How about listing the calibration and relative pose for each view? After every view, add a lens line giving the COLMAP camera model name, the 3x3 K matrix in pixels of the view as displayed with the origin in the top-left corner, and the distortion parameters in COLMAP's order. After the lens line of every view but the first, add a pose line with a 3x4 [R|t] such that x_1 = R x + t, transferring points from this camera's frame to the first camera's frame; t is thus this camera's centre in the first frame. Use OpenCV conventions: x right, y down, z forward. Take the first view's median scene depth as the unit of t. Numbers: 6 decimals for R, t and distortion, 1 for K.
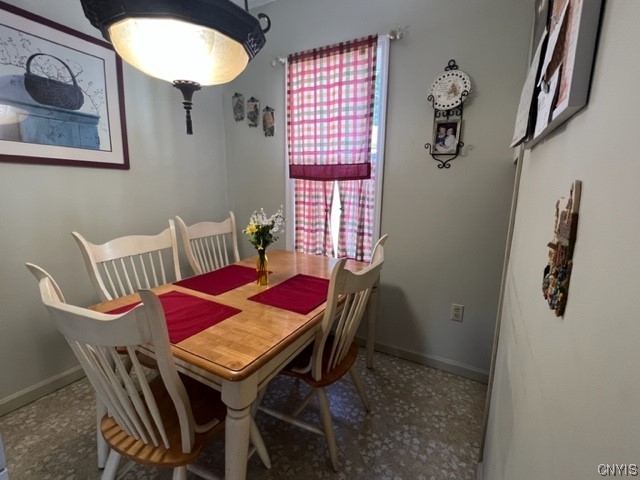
lens RADIAL K [[306.7, 0, 319.7], [0, 306.7, 240.3], [0, 0, 1]] dist [-0.002330, 0.000888]
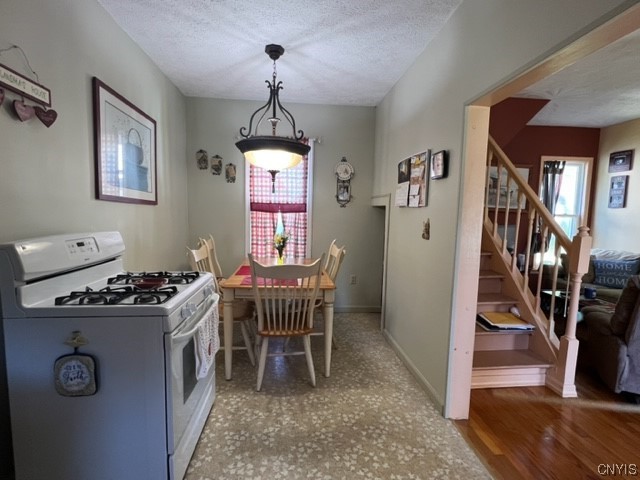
lens RADIAL K [[306.7, 0, 318.8], [0, 306.7, 241.3], [0, 0, 1]] dist [-0.002330, 0.000888]
pose [[0.825805, -0.050968, 0.561648, -0.823062], [0.095817, 0.994109, -0.050669, 0.069358], [-0.555757, 0.095658, 0.825823, -0.526089]]
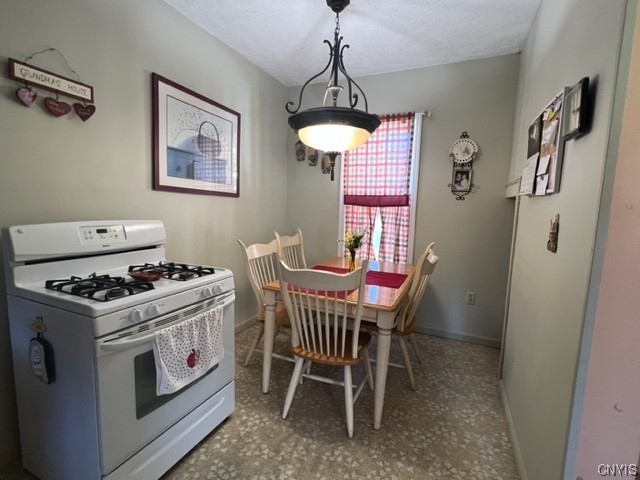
lens RADIAL K [[306.7, 0, 318.5], [0, 306.7, 240.3], [0, 0, 1]] dist [-0.002330, 0.000888]
pose [[0.996549, 0.003870, 0.082915, -0.388501], [0.001983, 0.997517, -0.070393, 0.062155], [-0.082981, 0.070315, 0.994067, -0.399533]]
